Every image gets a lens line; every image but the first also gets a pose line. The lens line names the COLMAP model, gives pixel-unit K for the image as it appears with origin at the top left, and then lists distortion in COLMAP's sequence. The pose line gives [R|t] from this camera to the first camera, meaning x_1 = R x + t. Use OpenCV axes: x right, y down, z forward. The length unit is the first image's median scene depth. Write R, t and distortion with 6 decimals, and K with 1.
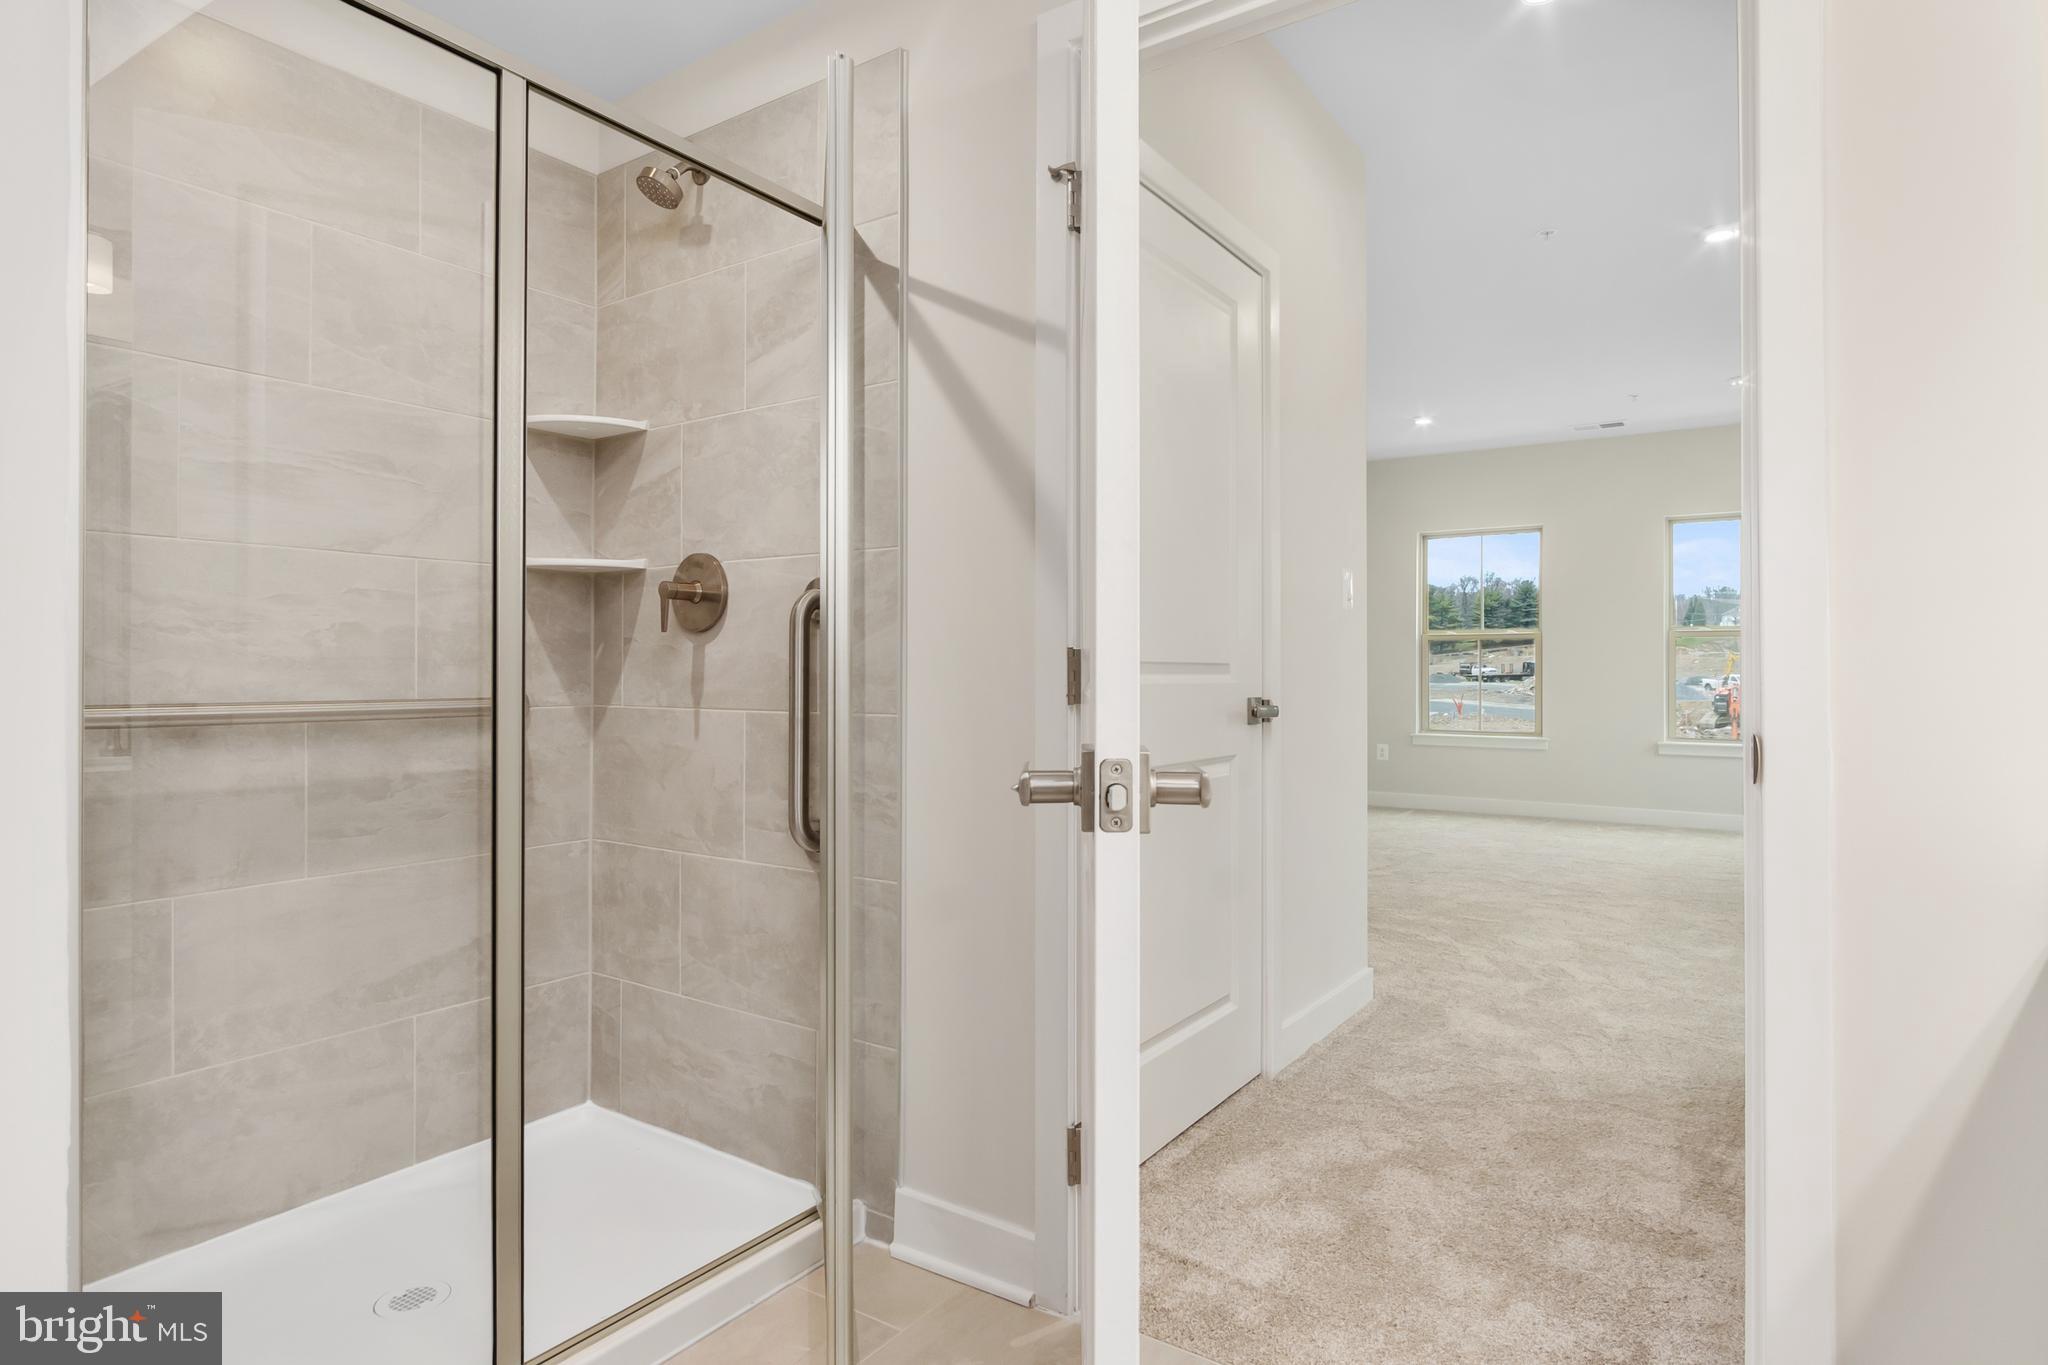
lens RADIAL K [[1096.6, 0, 1028.8], [0, 1096.6, 673.5], [0, 0, 1]] dist [0.002067, 0.000546]
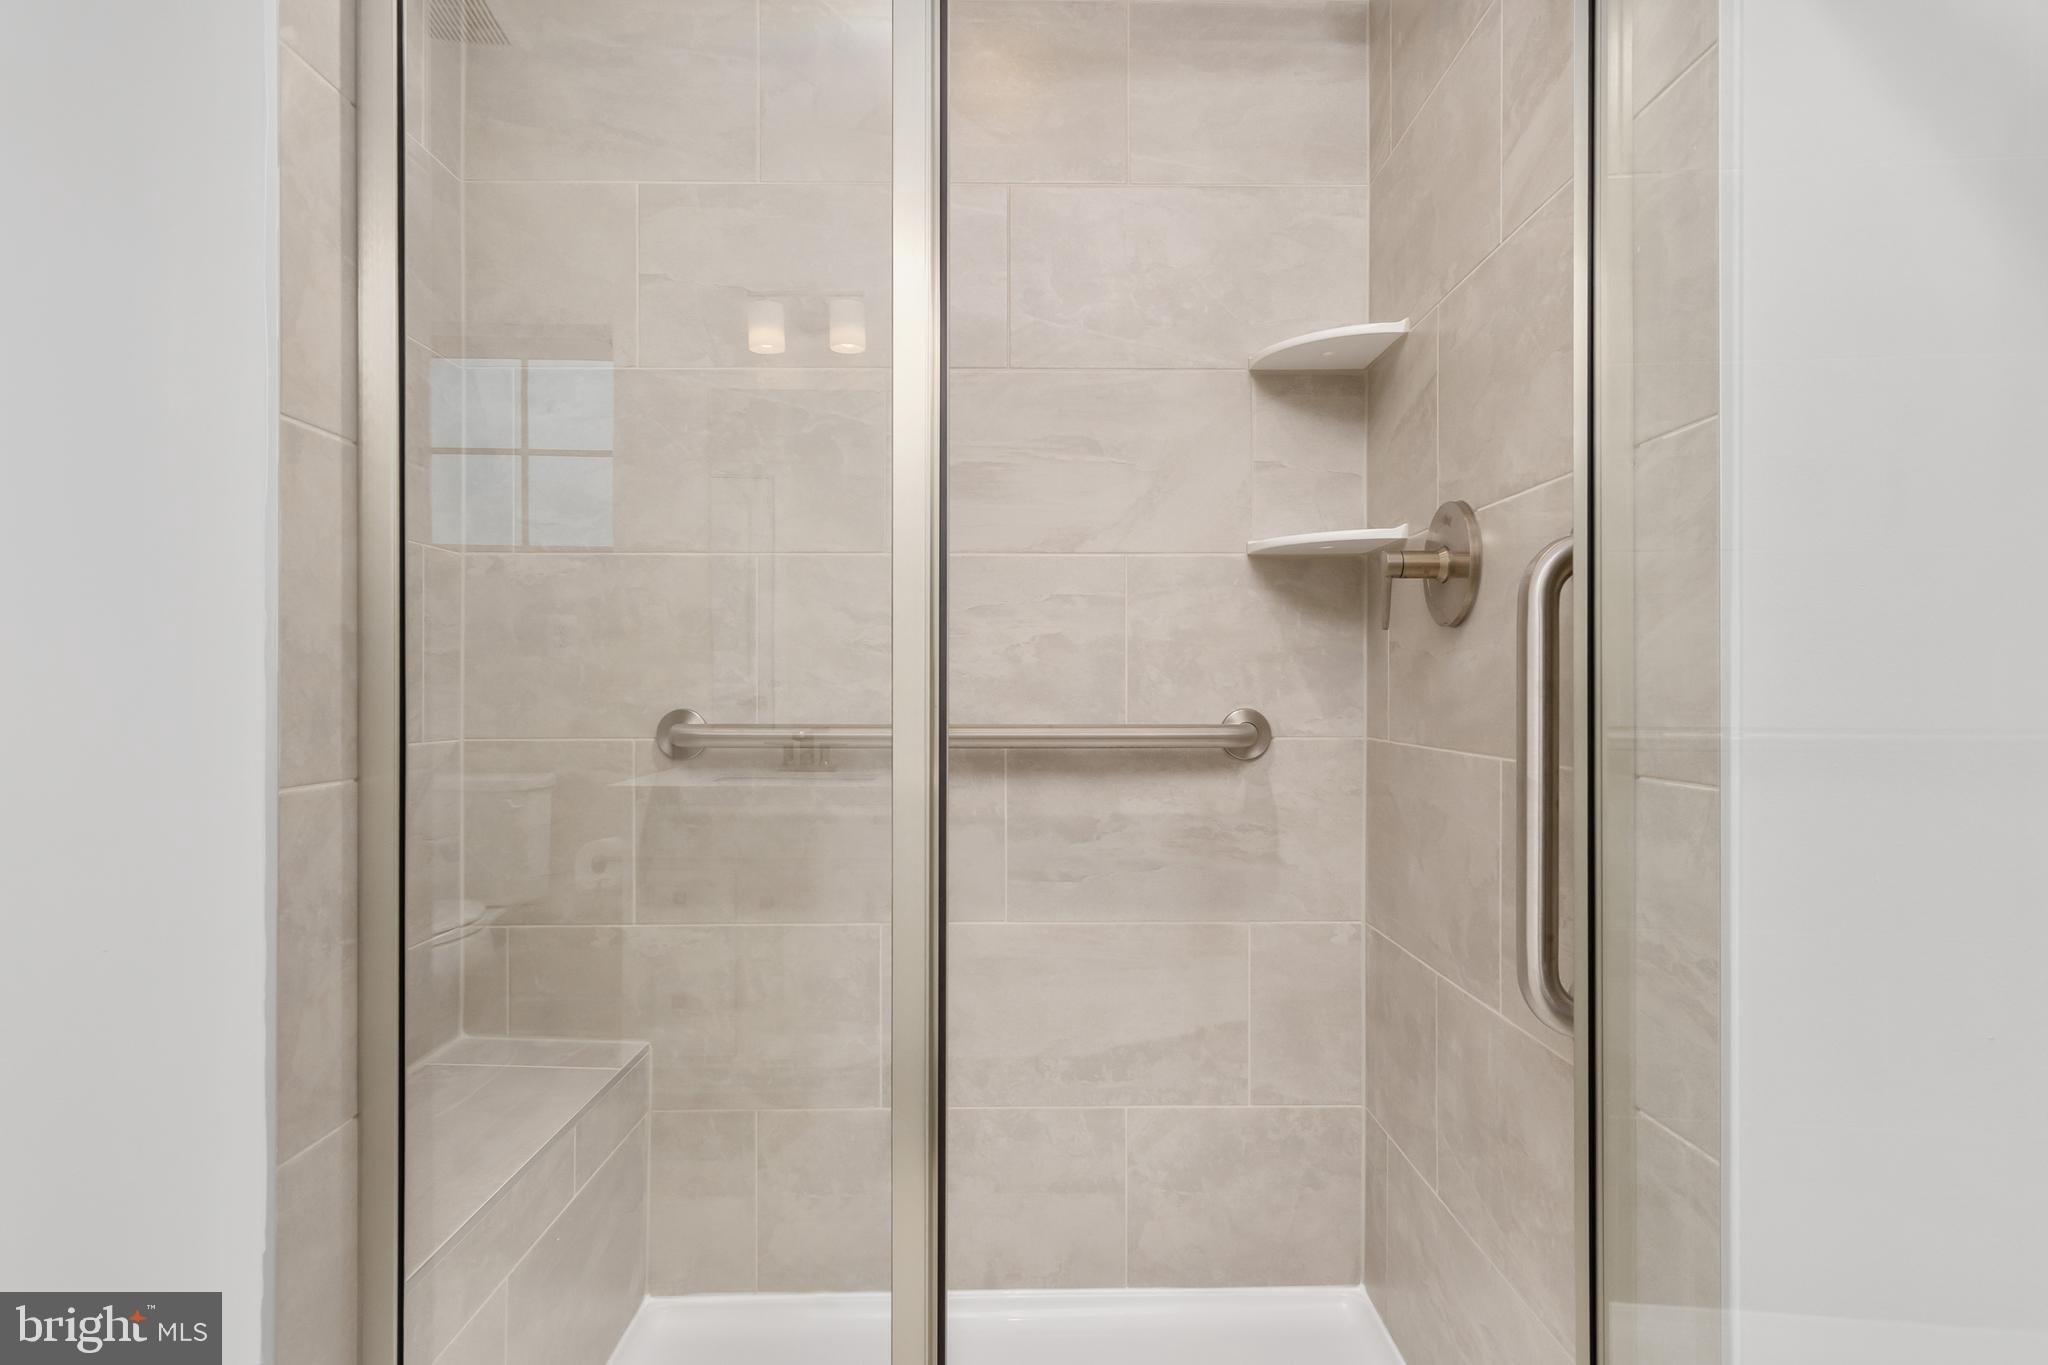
lens RADIAL K [[1105.2, 0, 1022.9], [0, 1105.2, 686.4], [0, 0, 1]] dist [0.002997, 0.000365]
pose [[0.570252, -0.002820, -0.821465, 0.080939], [0.000018, 0.999994, -0.003421, -0.002080], [0.821470, 0.001936, 0.570248, 0.457498]]
